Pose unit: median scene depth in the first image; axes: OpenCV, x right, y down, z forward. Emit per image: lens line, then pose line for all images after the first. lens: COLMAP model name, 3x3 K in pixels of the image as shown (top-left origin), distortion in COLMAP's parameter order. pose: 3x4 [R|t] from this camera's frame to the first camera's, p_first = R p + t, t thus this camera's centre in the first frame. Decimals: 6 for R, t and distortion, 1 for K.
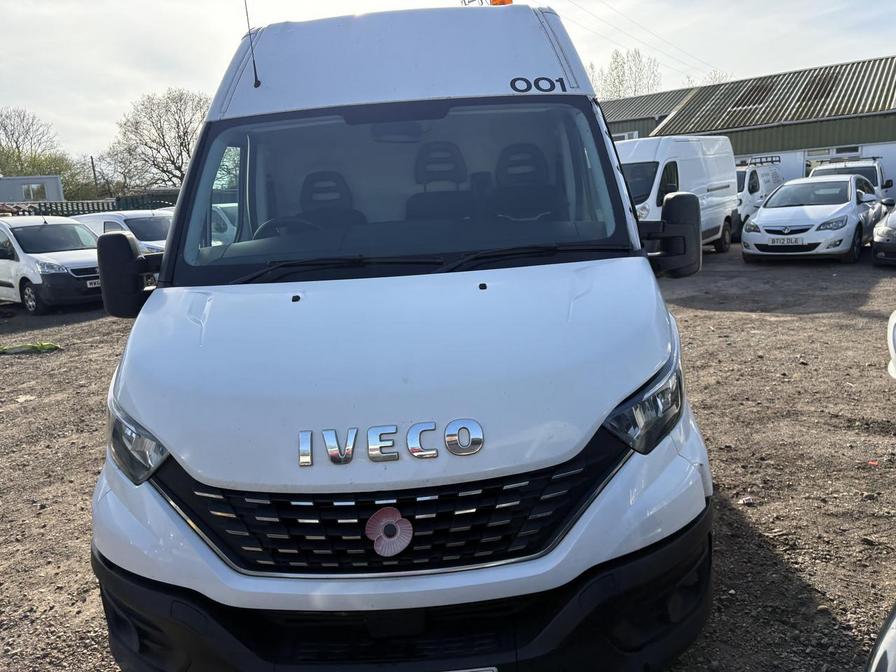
lens RADIAL K [[672.9, 0, 441.0], [0, 672.9, 339.6], [0, 0, 1]] dist [-0.005354, -0.002830]
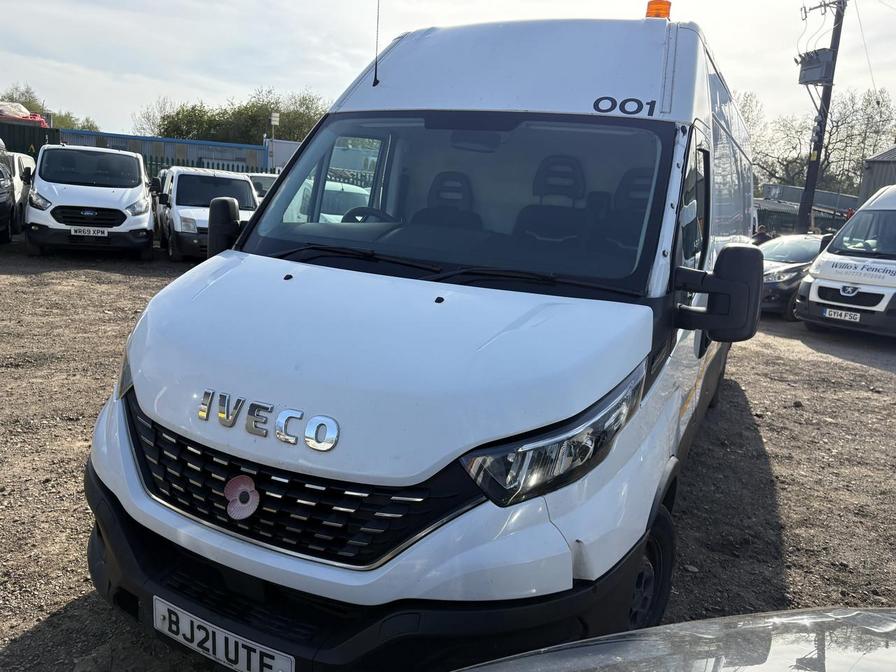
lens RADIAL K [[672.9, 0, 439.7], [0, 672.9, 330.6], [0, 0, 1]] dist [-0.005354, -0.002830]
pose [[0.895381, 0.214239, -0.390377, 0.352584], [-0.219782, 0.975056, 0.031012, -0.050121], [0.387284, 0.058030, 0.920132, 0.065952]]
